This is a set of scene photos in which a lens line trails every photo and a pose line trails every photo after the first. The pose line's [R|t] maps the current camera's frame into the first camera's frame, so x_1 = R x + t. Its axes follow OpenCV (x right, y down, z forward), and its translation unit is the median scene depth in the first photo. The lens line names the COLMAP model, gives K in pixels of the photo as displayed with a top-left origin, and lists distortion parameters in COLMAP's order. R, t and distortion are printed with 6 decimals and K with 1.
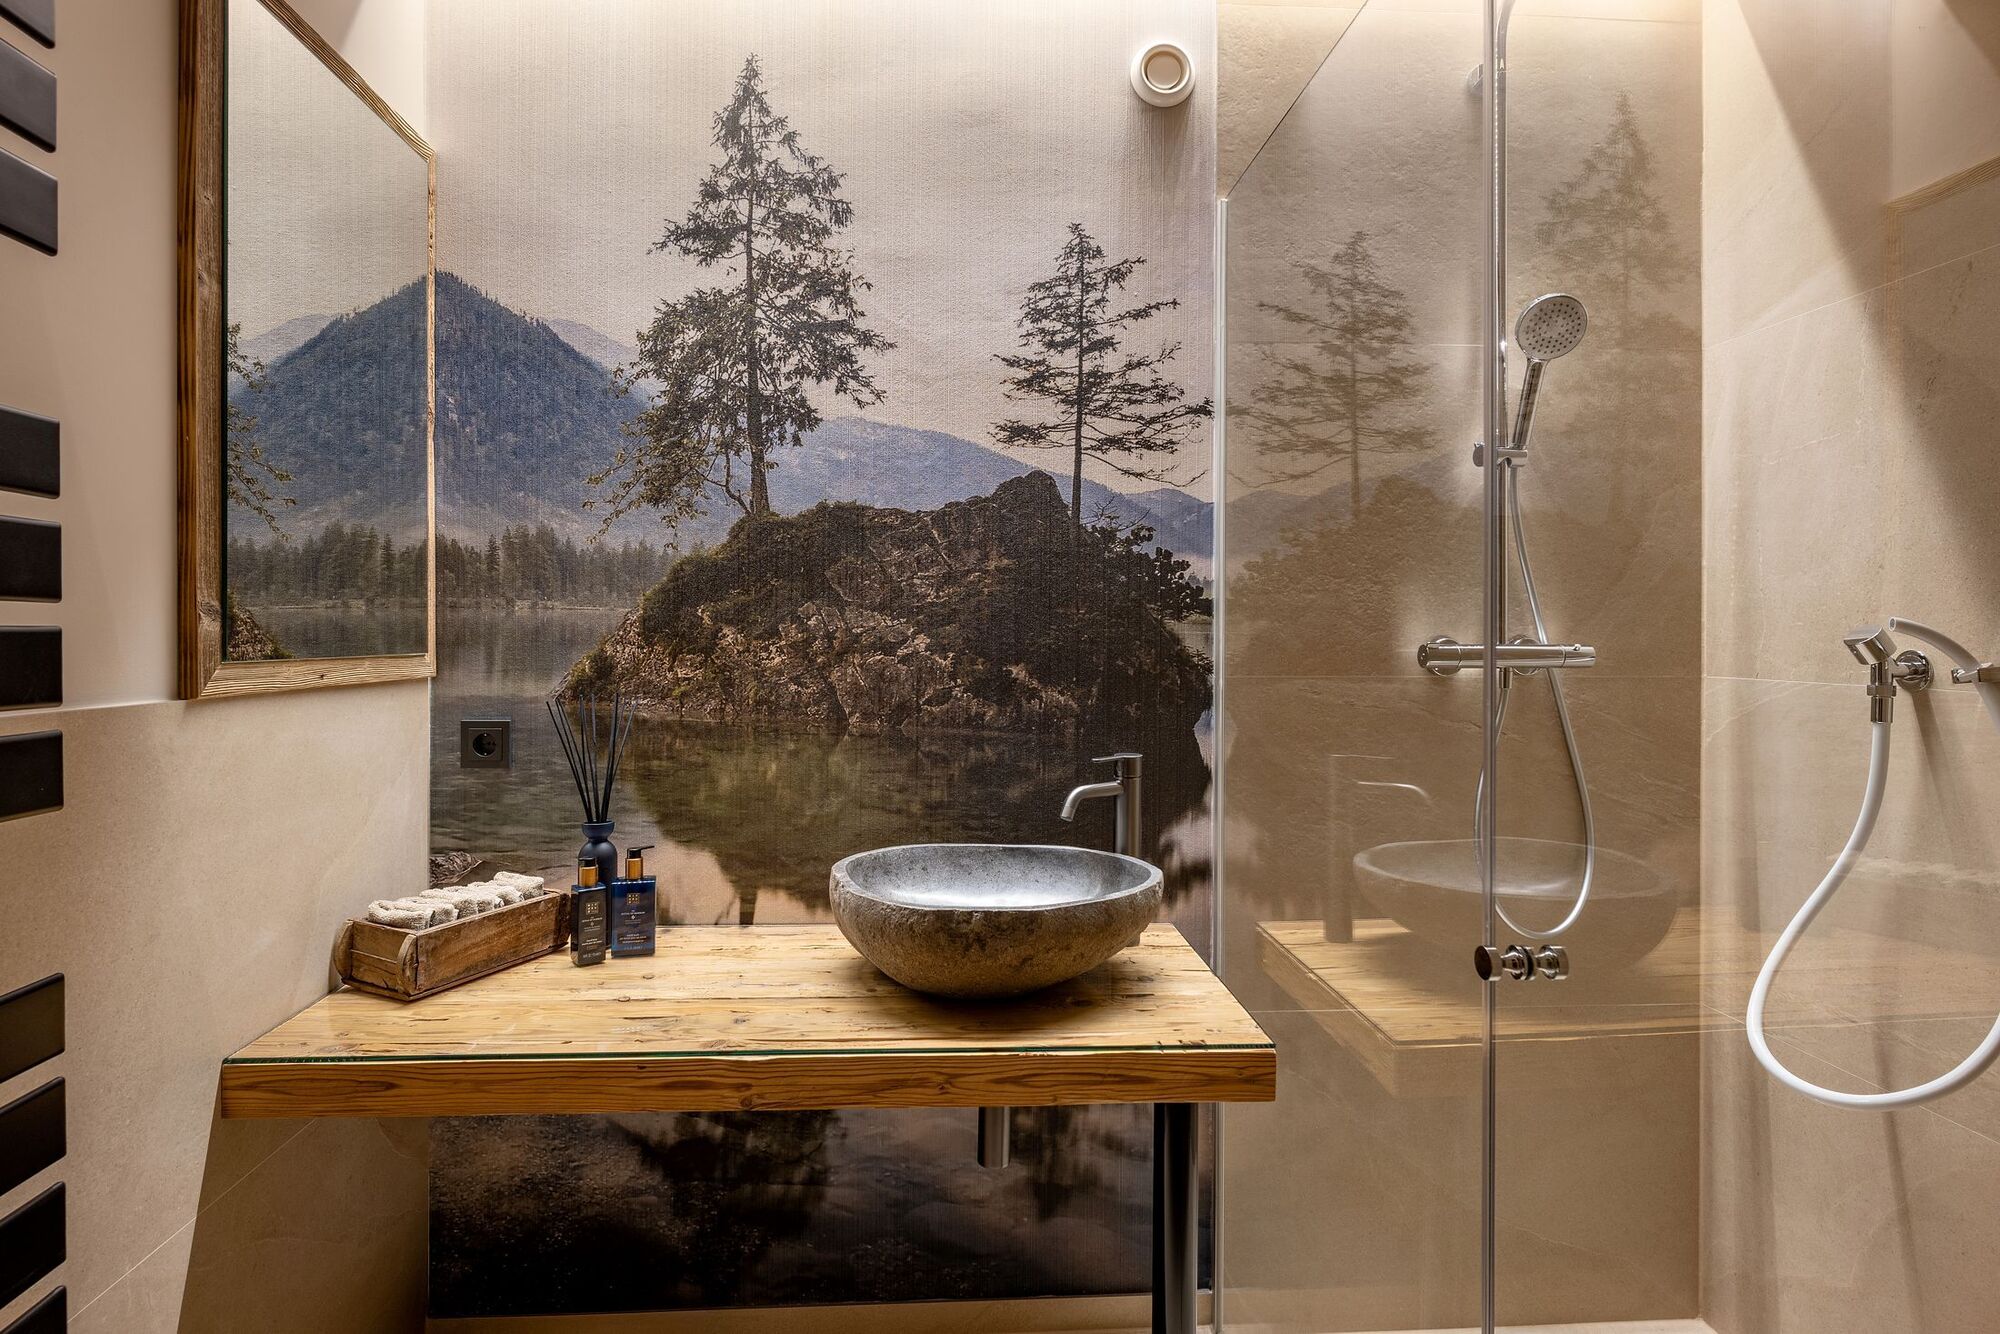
lens RADIAL K [[1028.6, 0, 994.6], [0, 1028.6, 652.3], [0, 0, 1]] dist [0.000188, -0.000036]
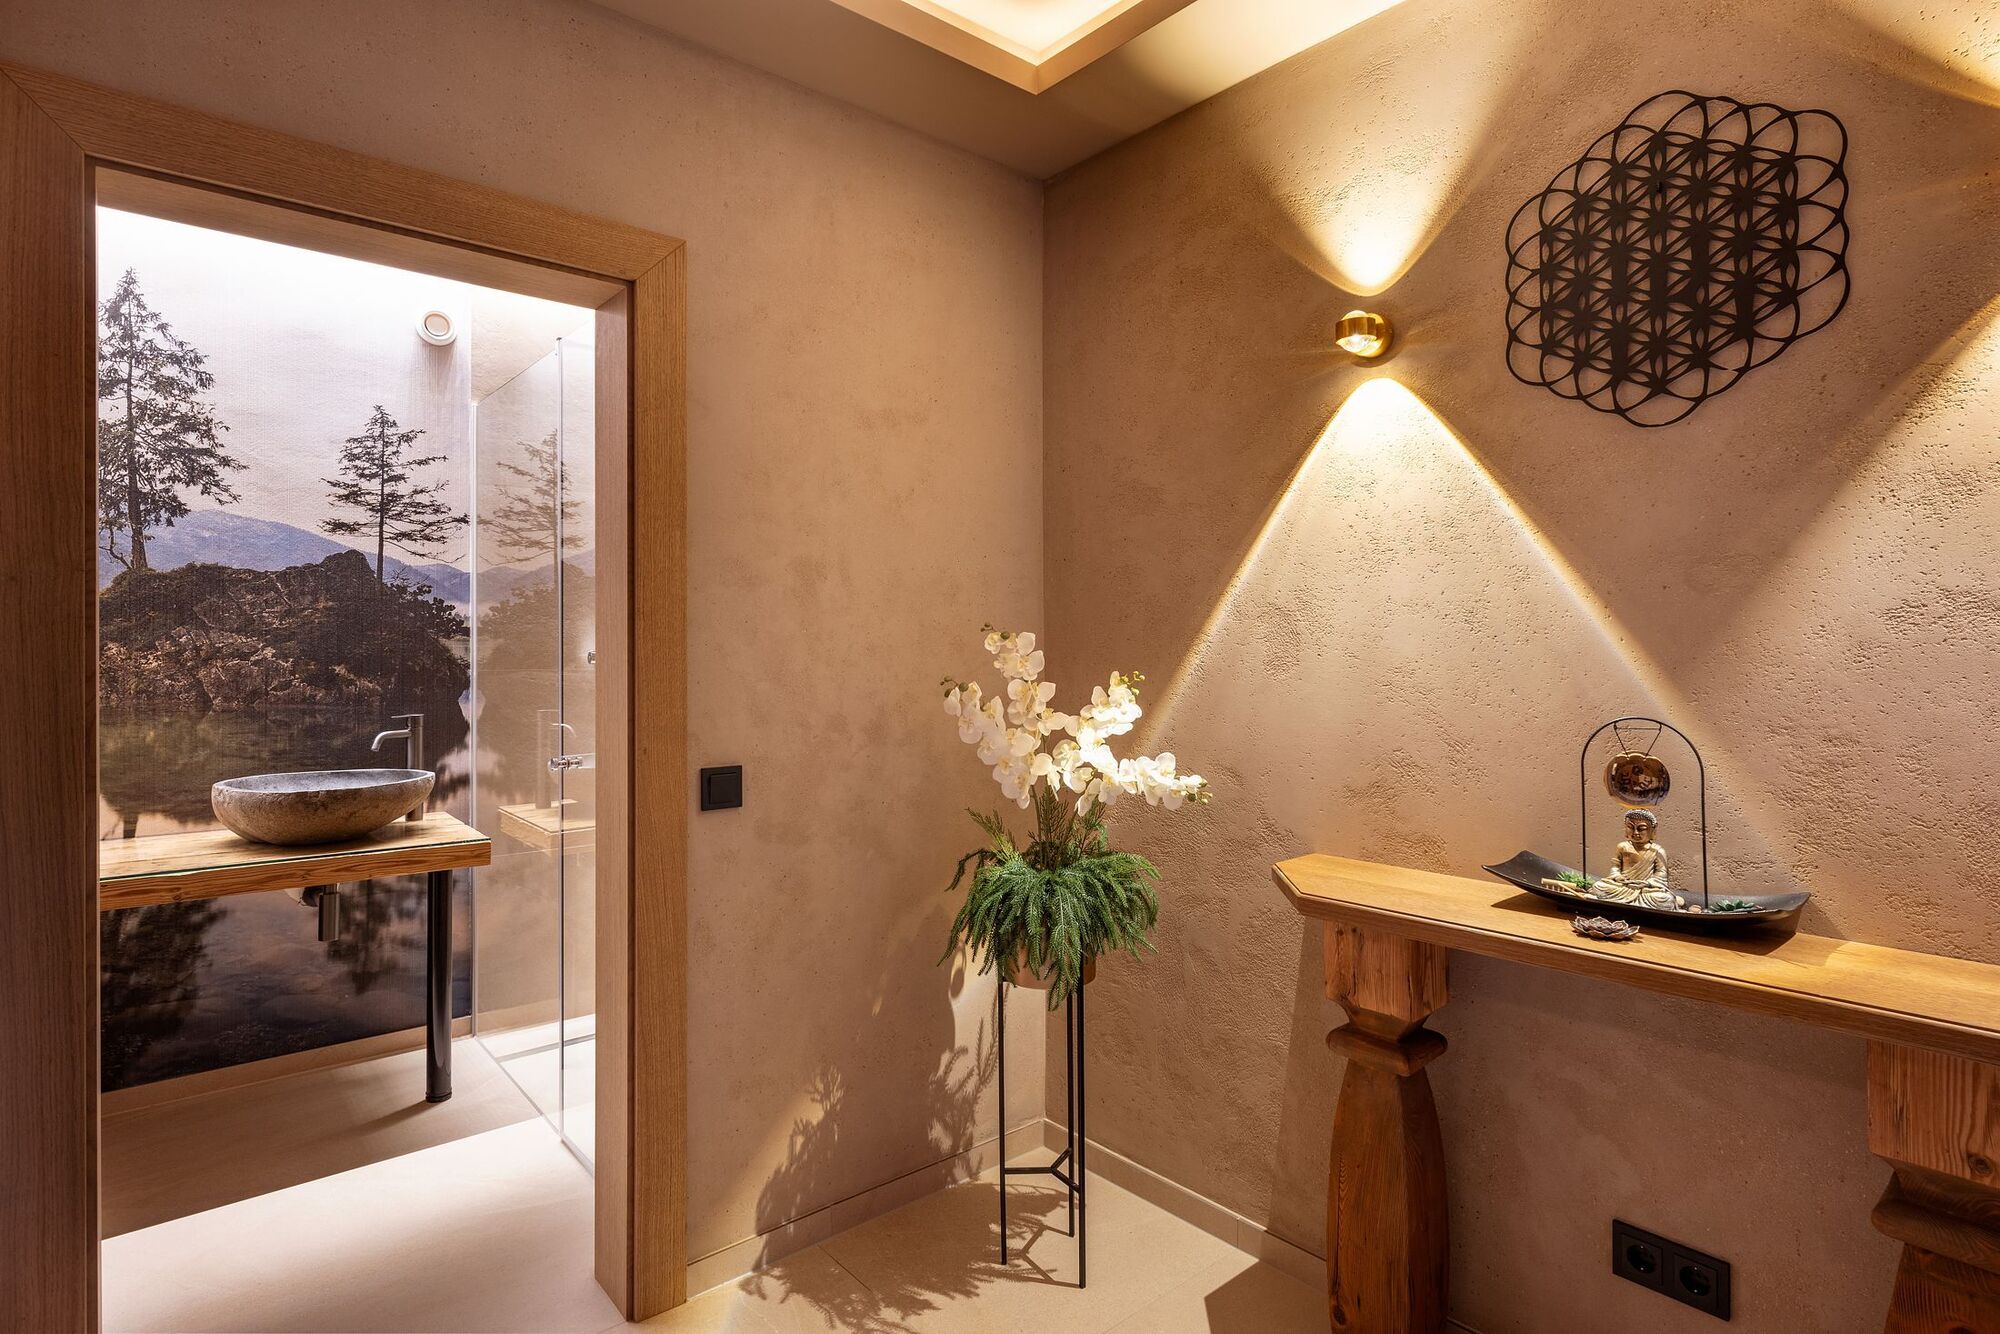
lens RADIAL K [[1028.6, 0, 1005.9], [0, 1028.6, 647.0], [0, 0, 1]] dist [0.000188, -0.000036]
pose [[0.807540, -0.002673, 0.589807, -0.089196], [0.012685, 0.999837, -0.012838, 0.017375], [-0.589677, 0.017849, 0.807442, -0.991918]]
